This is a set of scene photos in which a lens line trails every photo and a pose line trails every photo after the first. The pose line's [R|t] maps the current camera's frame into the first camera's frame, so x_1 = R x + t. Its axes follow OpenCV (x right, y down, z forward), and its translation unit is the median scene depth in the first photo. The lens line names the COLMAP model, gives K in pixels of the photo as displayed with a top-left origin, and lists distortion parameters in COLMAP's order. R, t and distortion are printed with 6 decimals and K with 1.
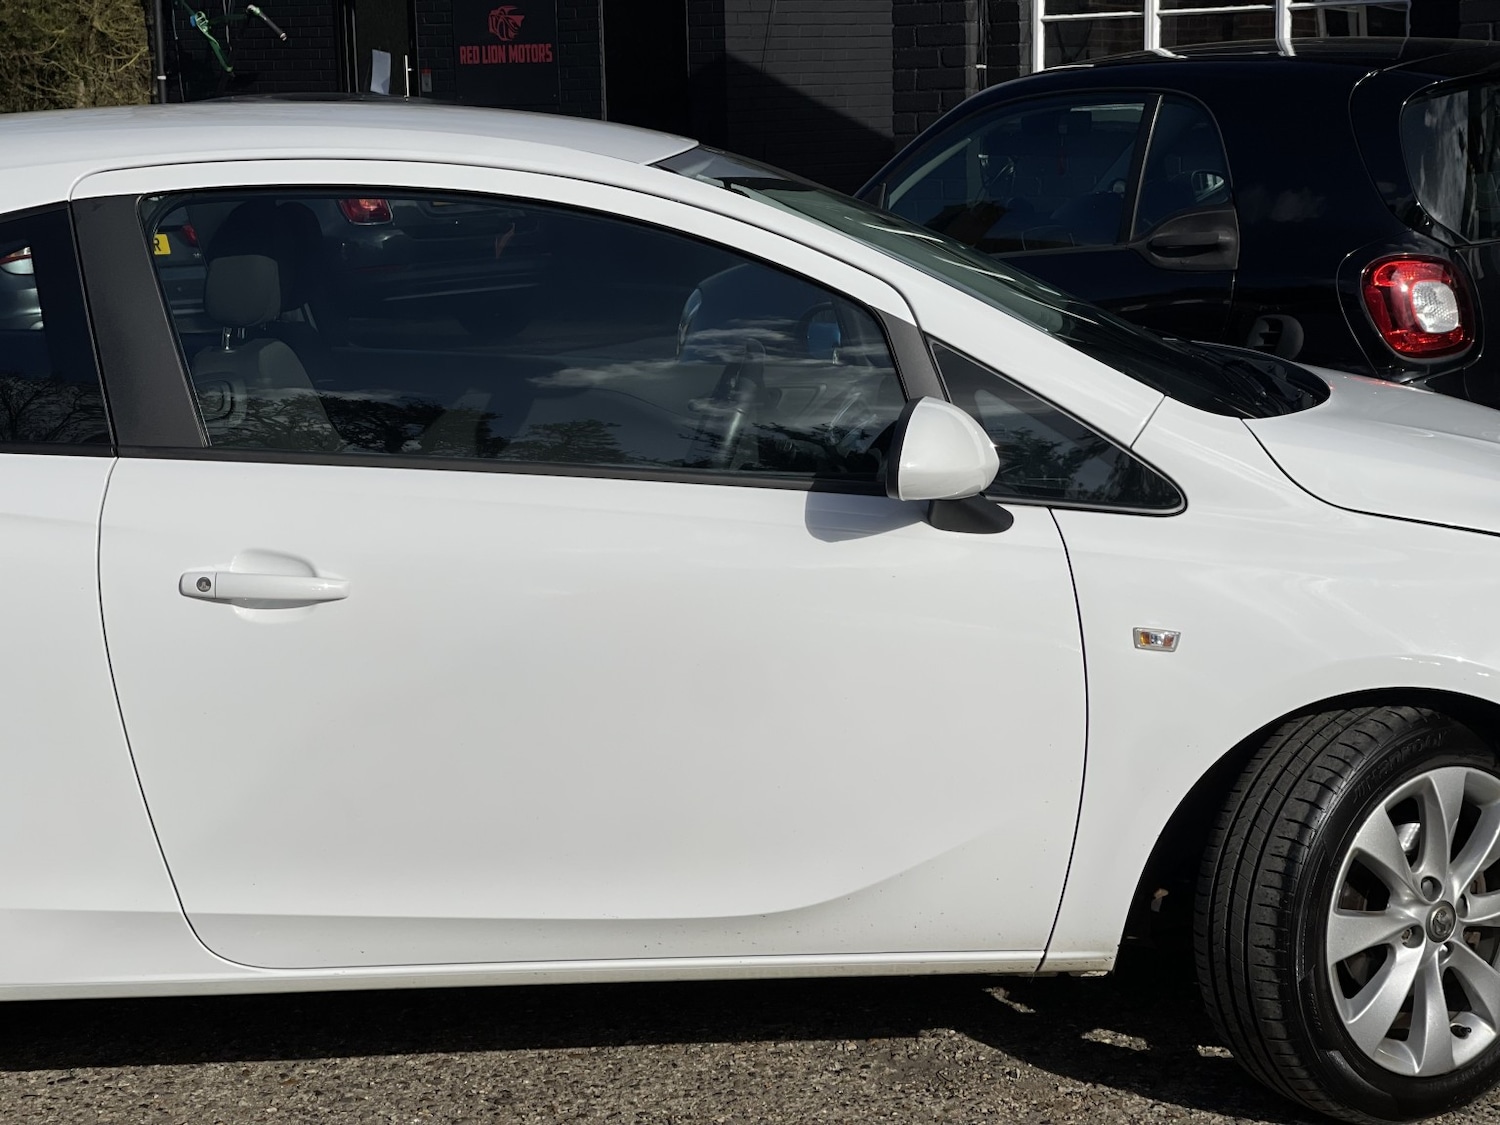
lens RADIAL K [[2736.2, 0, 755.4], [0, 2736.2, 561.7], [0, 0, 1]] dist [0.241611, -0.345567]
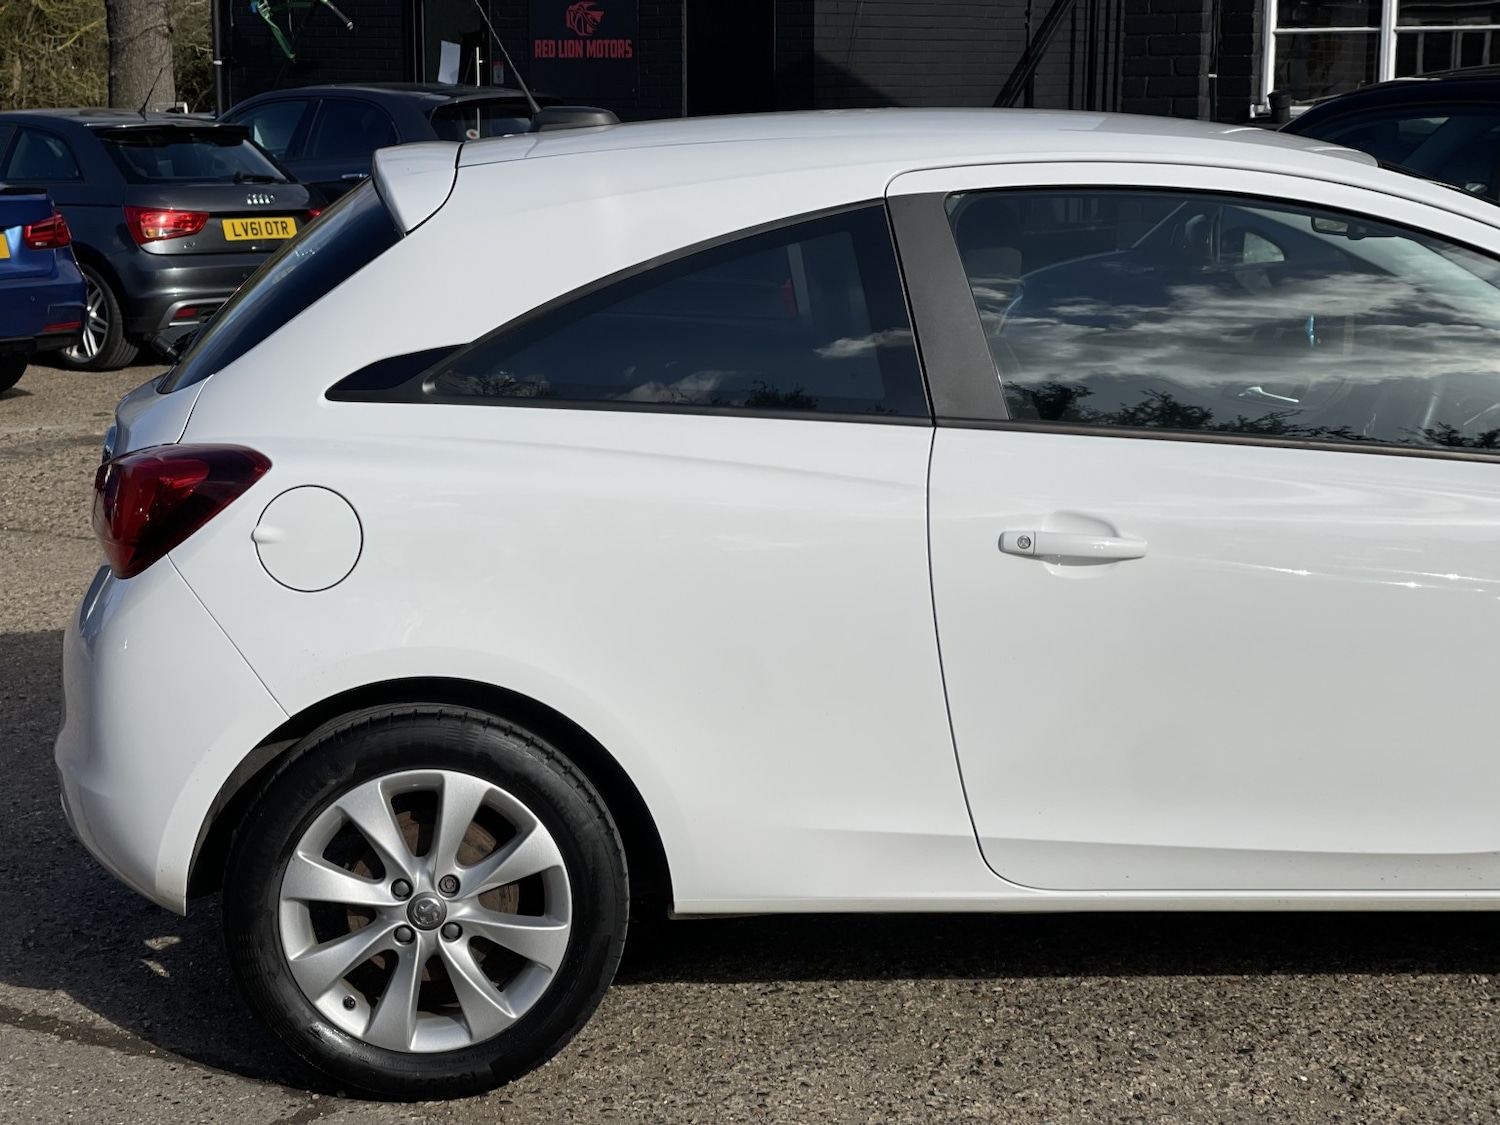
lens RADIAL K [[2736.2, 0, 755.4], [0, 2736.2, 561.7], [0, 0, 1]] dist [0.241611, -0.345567]
pose [[0.998871, 0.018176, 0.043886, -0.303252], [-0.018230, 0.999833, 0.000839, 0.014691], [-0.043864, -0.001638, 0.999036, -0.088399]]
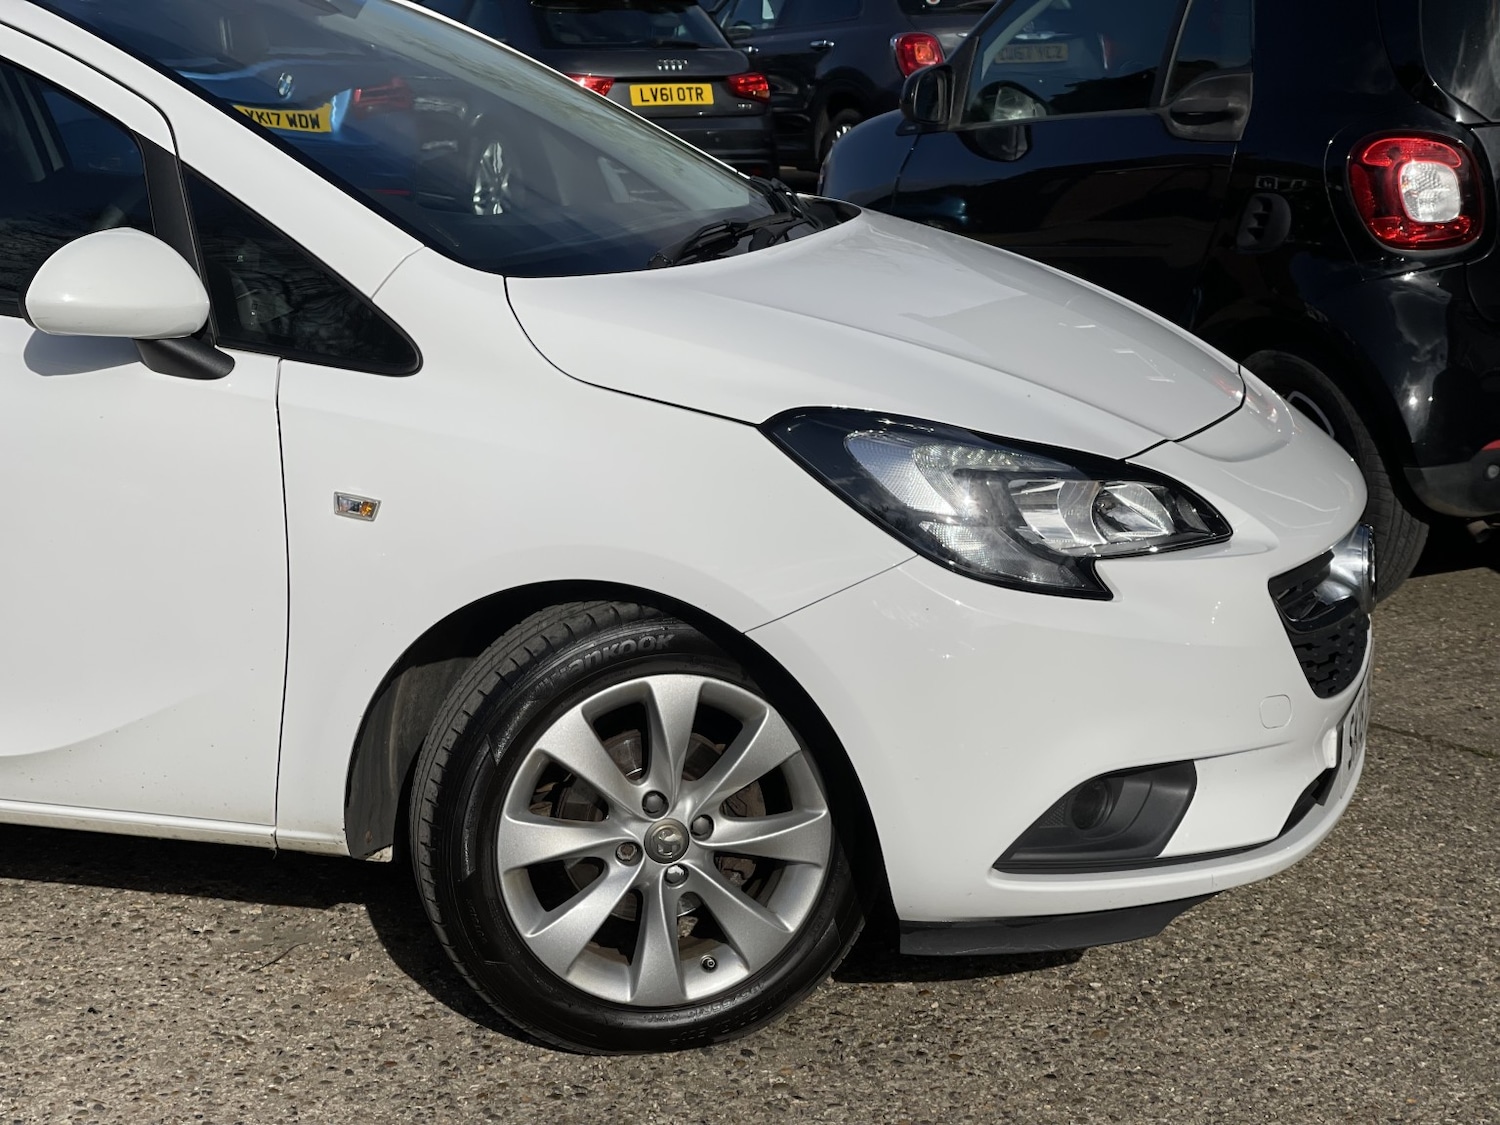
lens RADIAL K [[2736.2, 0, 755.4], [0, 2736.2, 561.7], [0, 0, 1]] dist [0.241611, -0.345567]
pose [[0.945788, 0.089904, -0.312092, 0.490136], [-0.075317, 0.995442, 0.058509, -0.015489], [0.315930, -0.031831, 0.948248, 0.138832]]
